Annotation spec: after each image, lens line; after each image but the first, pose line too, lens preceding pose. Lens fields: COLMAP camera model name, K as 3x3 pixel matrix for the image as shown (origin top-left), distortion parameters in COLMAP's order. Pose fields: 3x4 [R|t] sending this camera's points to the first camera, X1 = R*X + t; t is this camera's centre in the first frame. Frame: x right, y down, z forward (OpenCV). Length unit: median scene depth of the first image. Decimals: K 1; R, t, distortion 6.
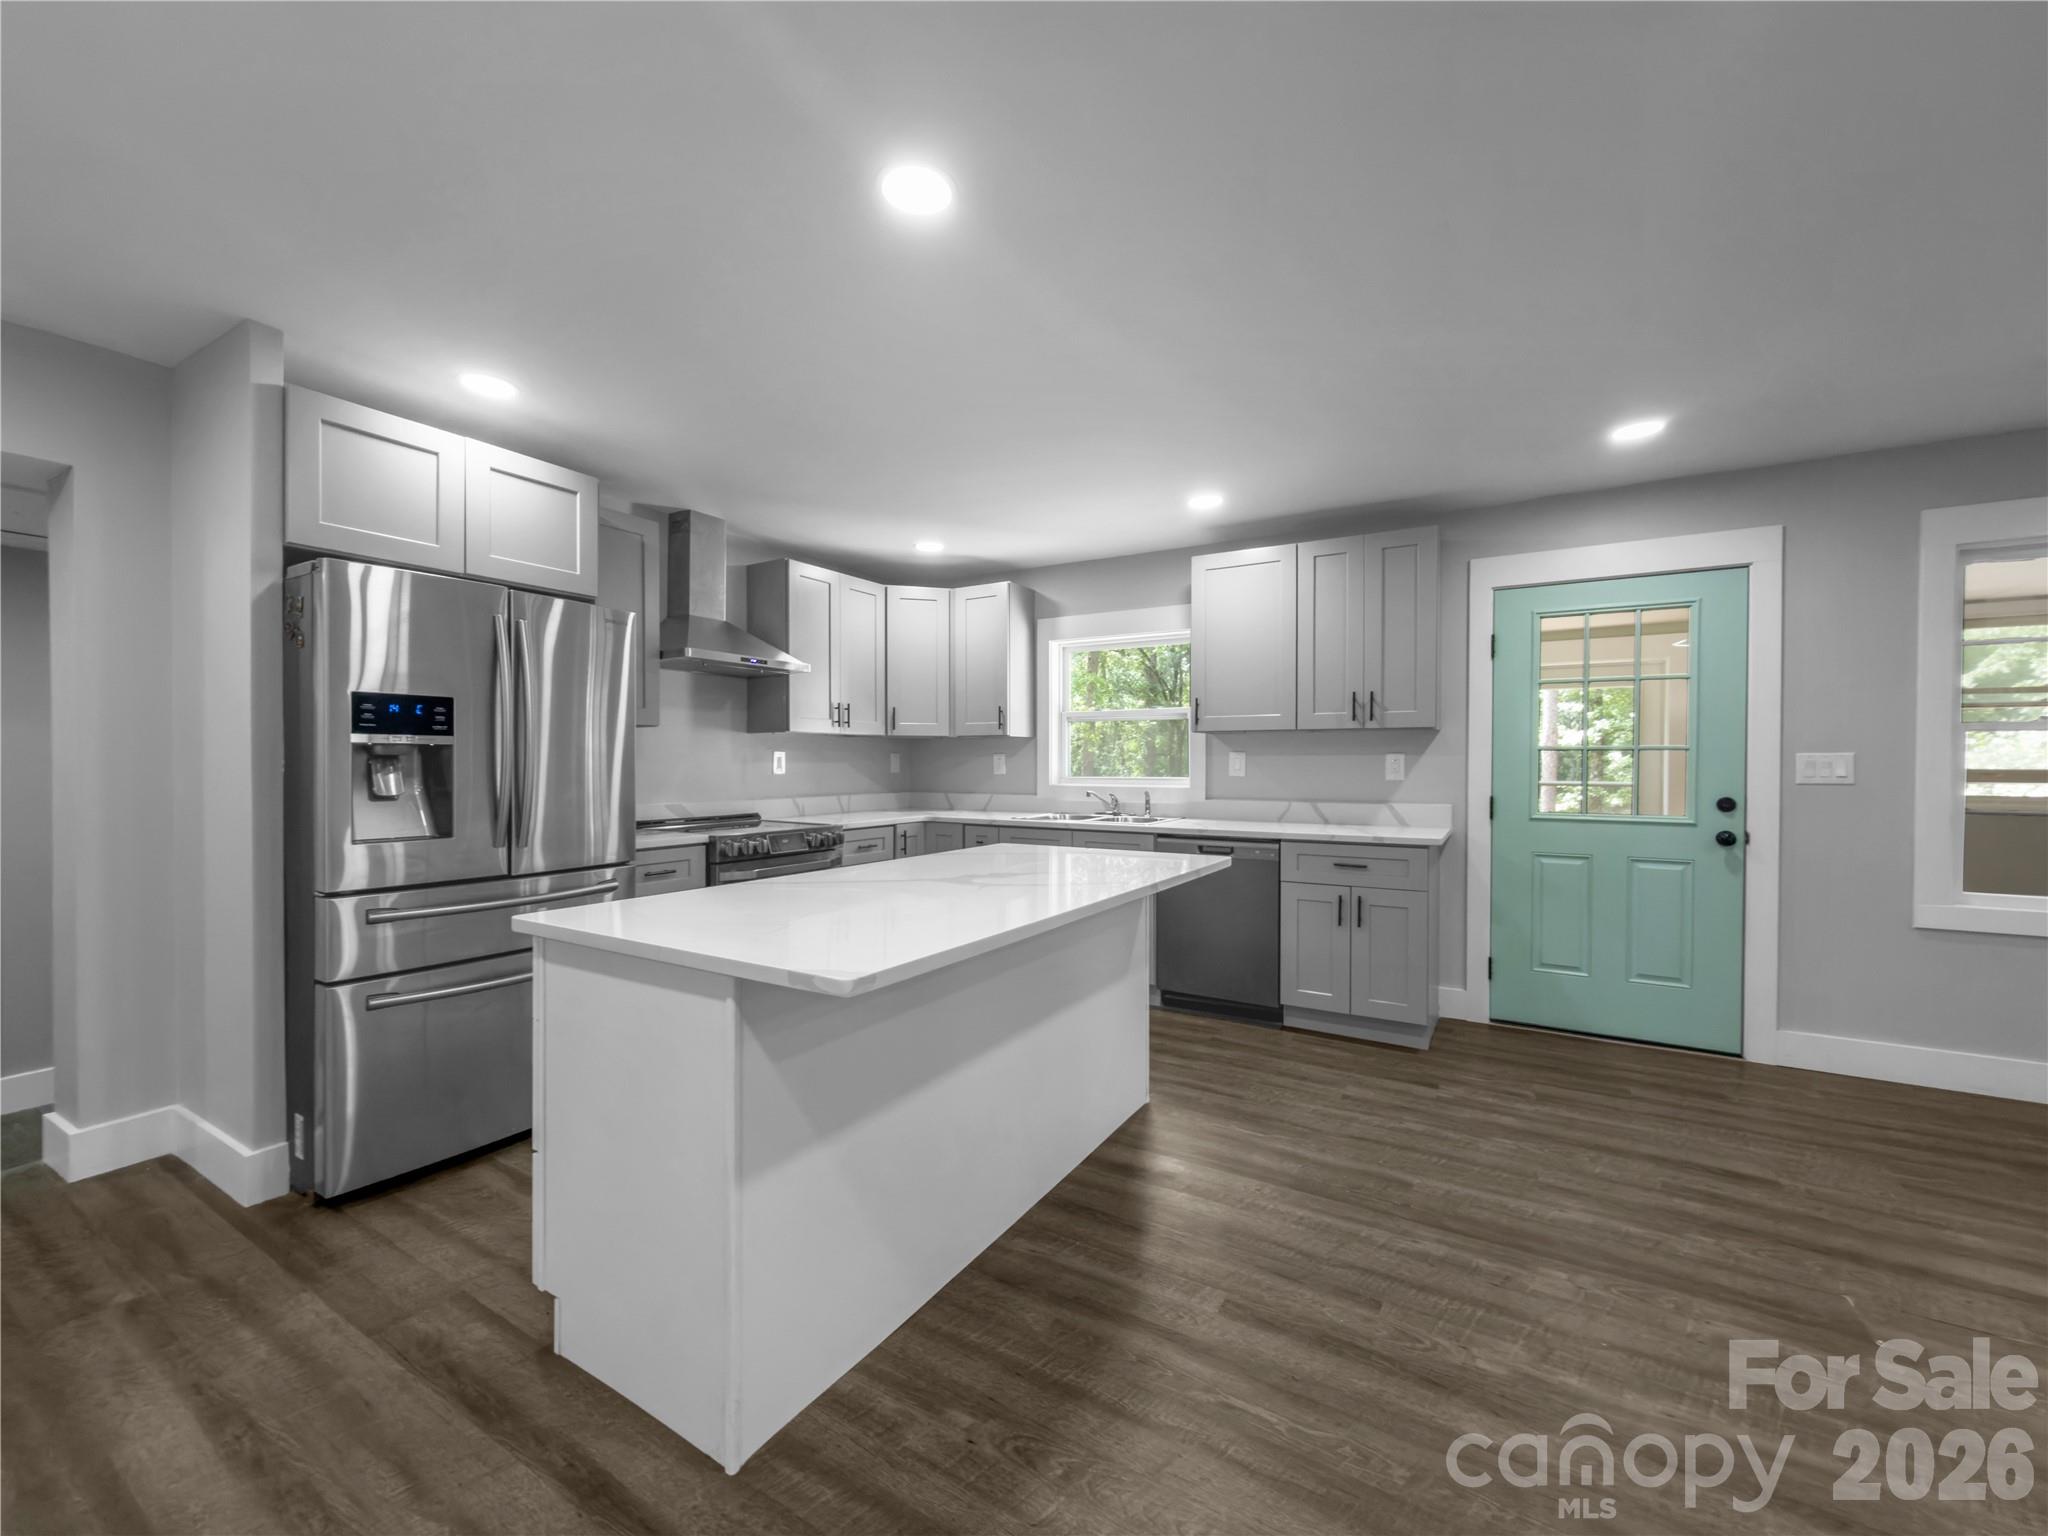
lens RADIAL K [[818.1, 0, 1026.4], [0, 818.1, 768.1], [0, 0, 1]] dist [0.000417, -0.000360]
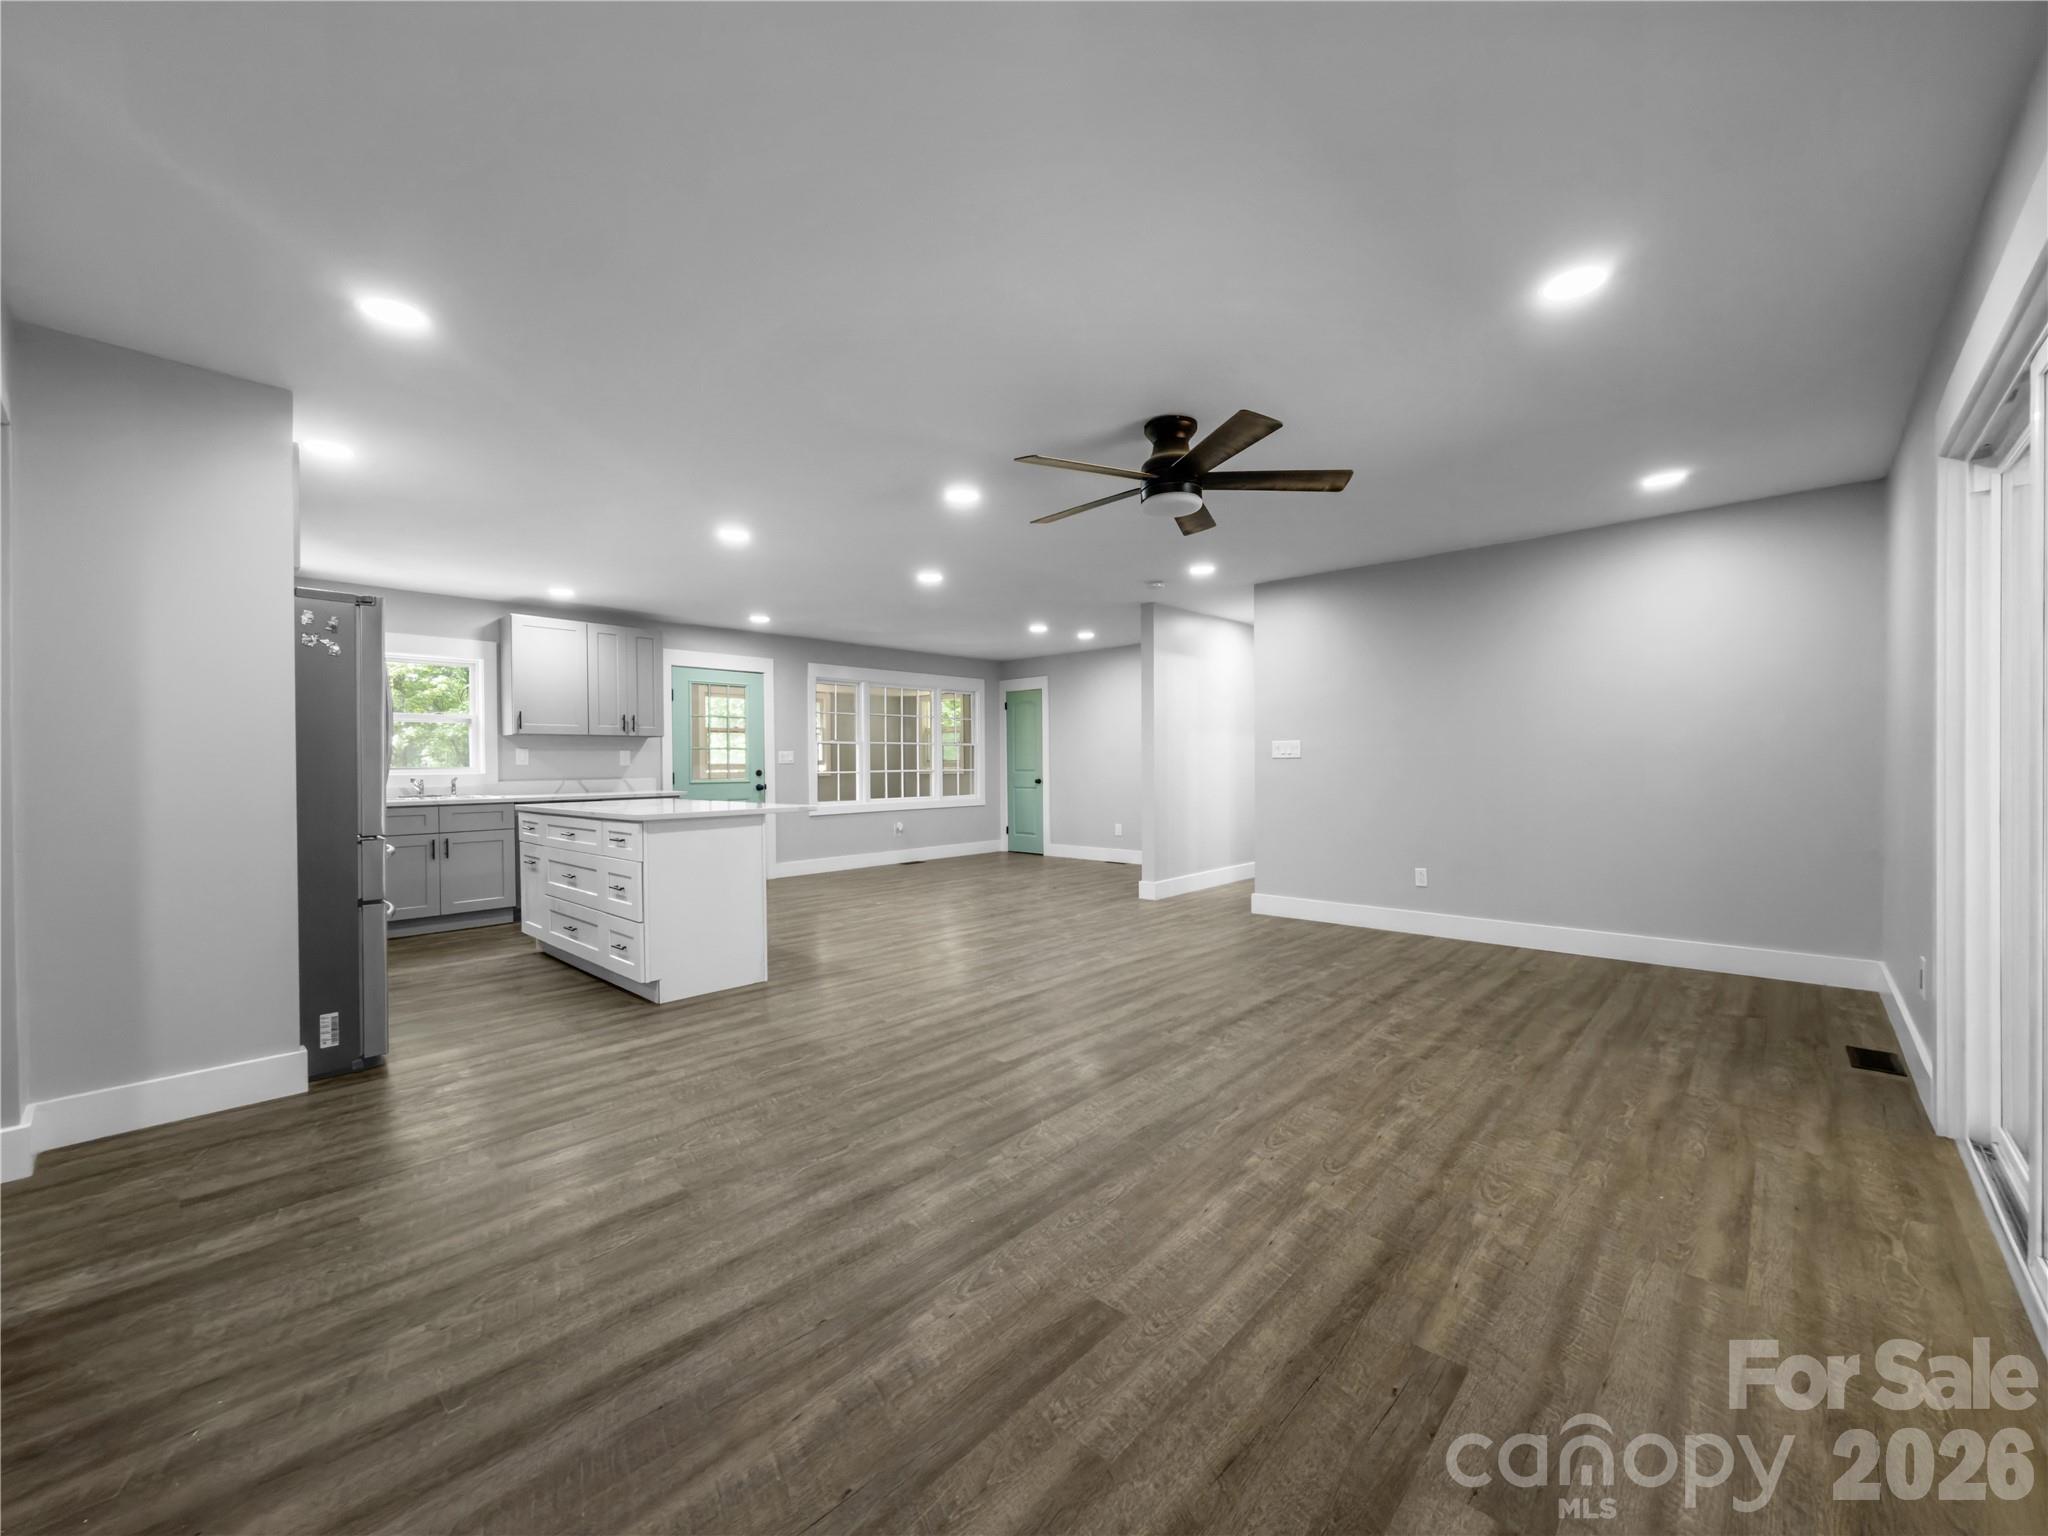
lens RADIAL K [[818.1, 0, 1023.3], [0, 818.1, 770.7], [0, 0, 1]] dist [0.000417, -0.000360]
pose [[0.207480, -0.013167, 0.978151, -1.284371], [0.019360, 0.999769, 0.009352, 0.031181], [-0.978048, 0.016997, 0.207687, -0.234745]]
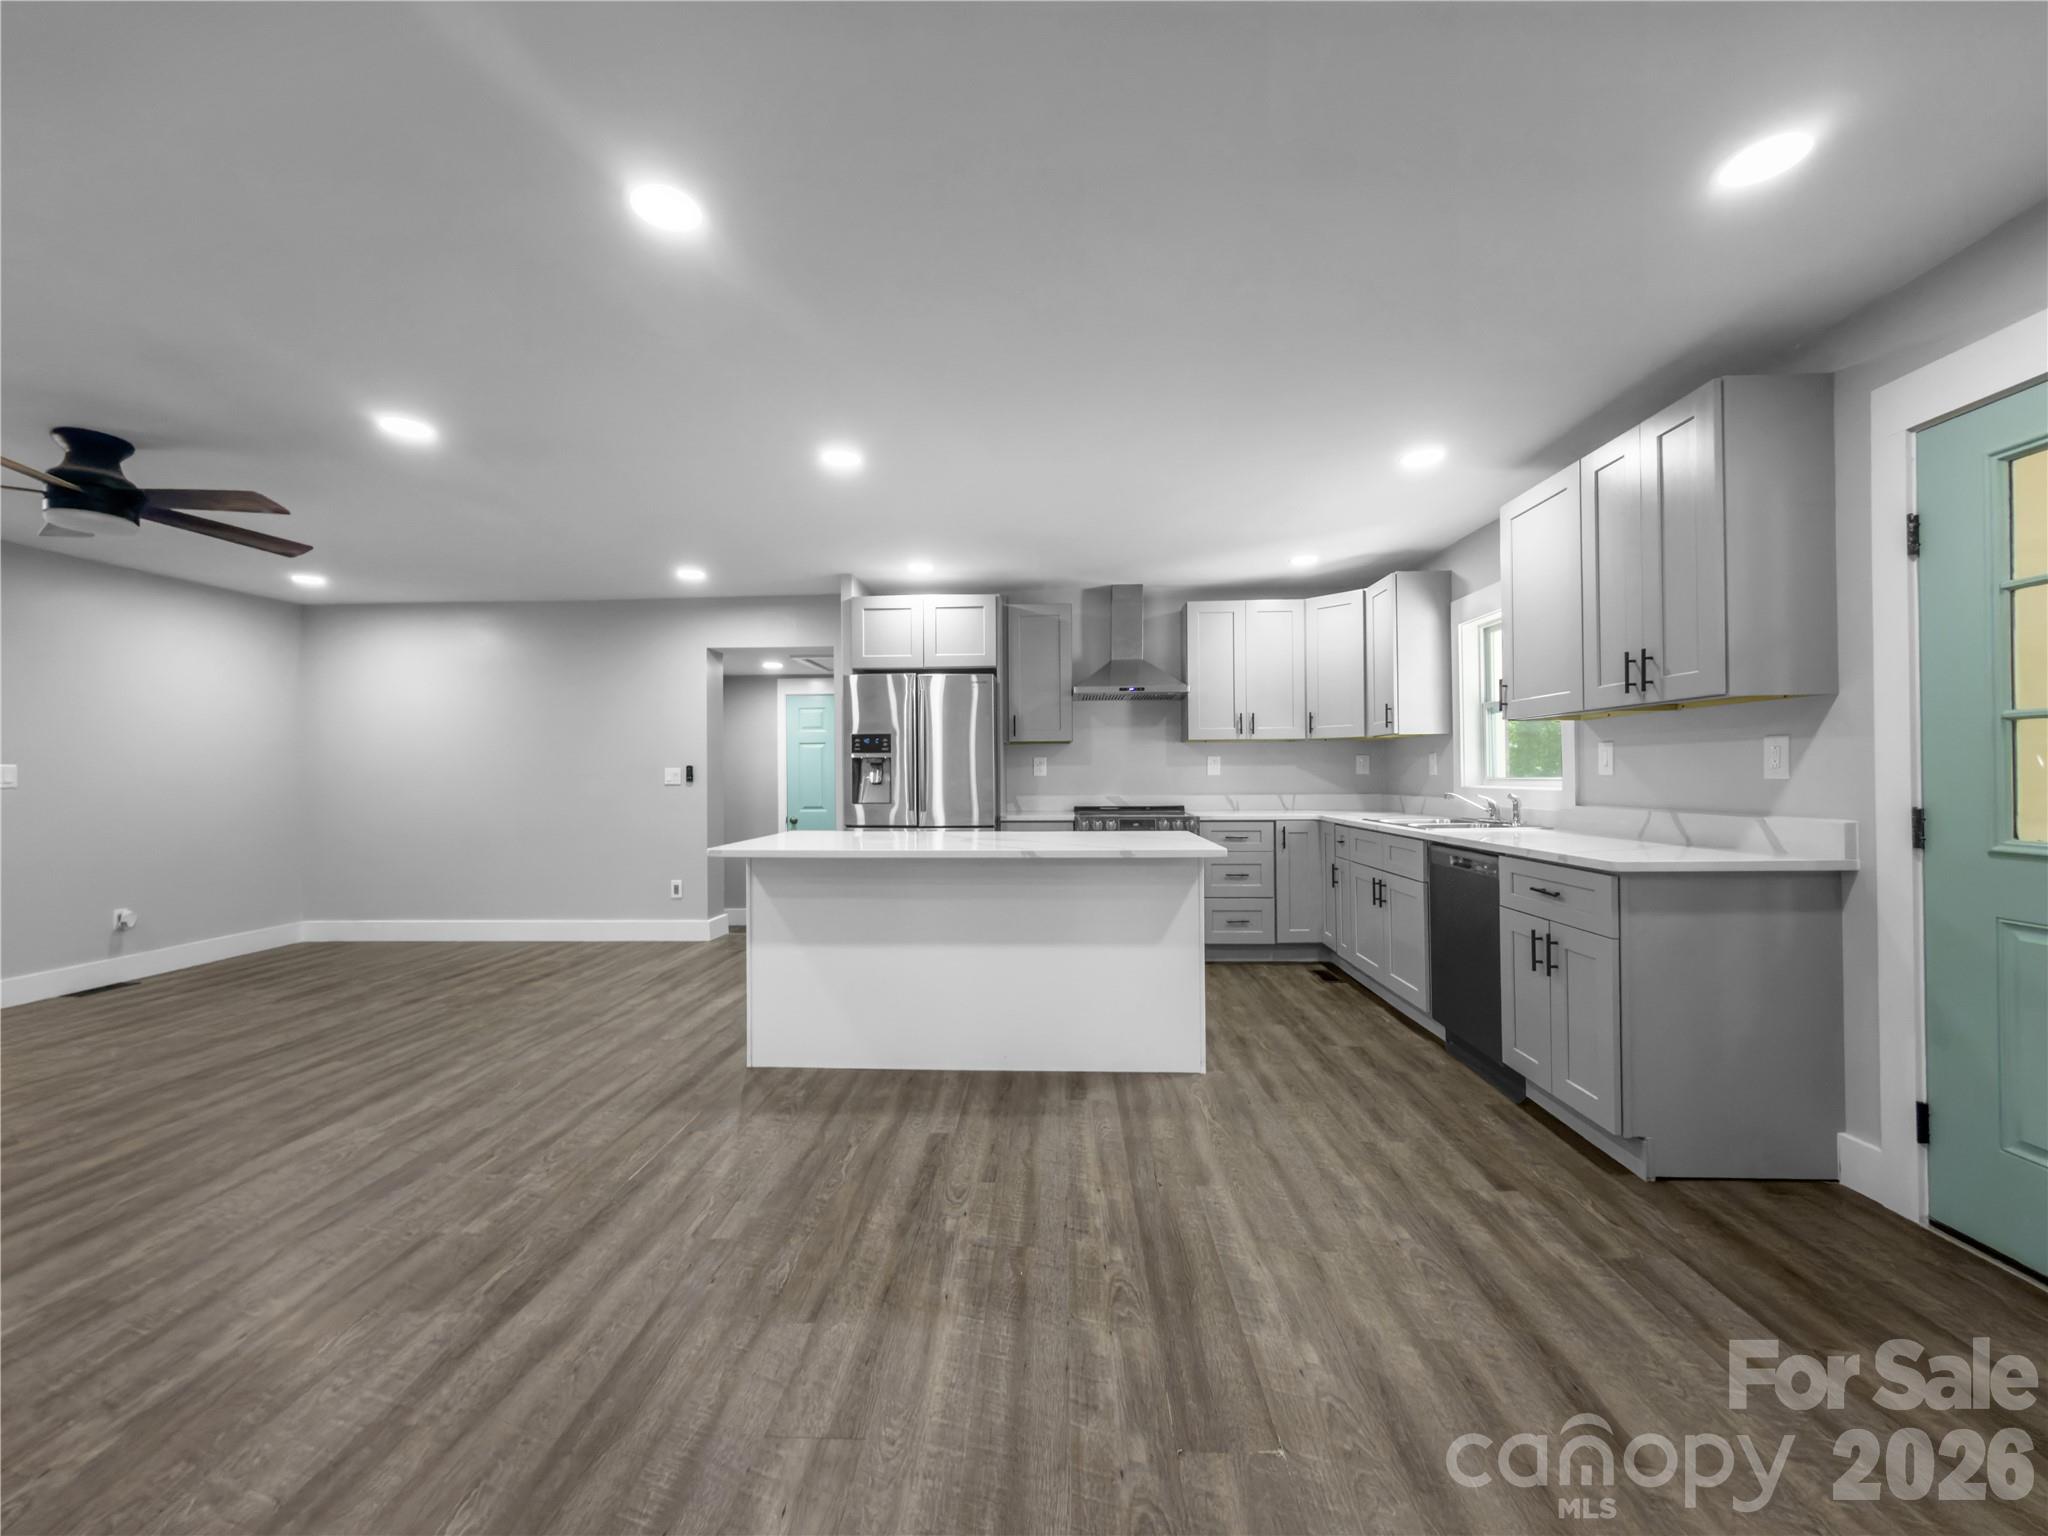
lens RADIAL K [[818.1, 0, 1023.2], [0, 818.1, 770.6], [0, 0, 1]] dist [0.000417, -0.000360]
pose [[0.476163, -0.008527, -0.879316, 0.855342], [0.000375, 0.999955, -0.009494, 0.016167], [0.879357, 0.004191, 0.476145, 0.237655]]
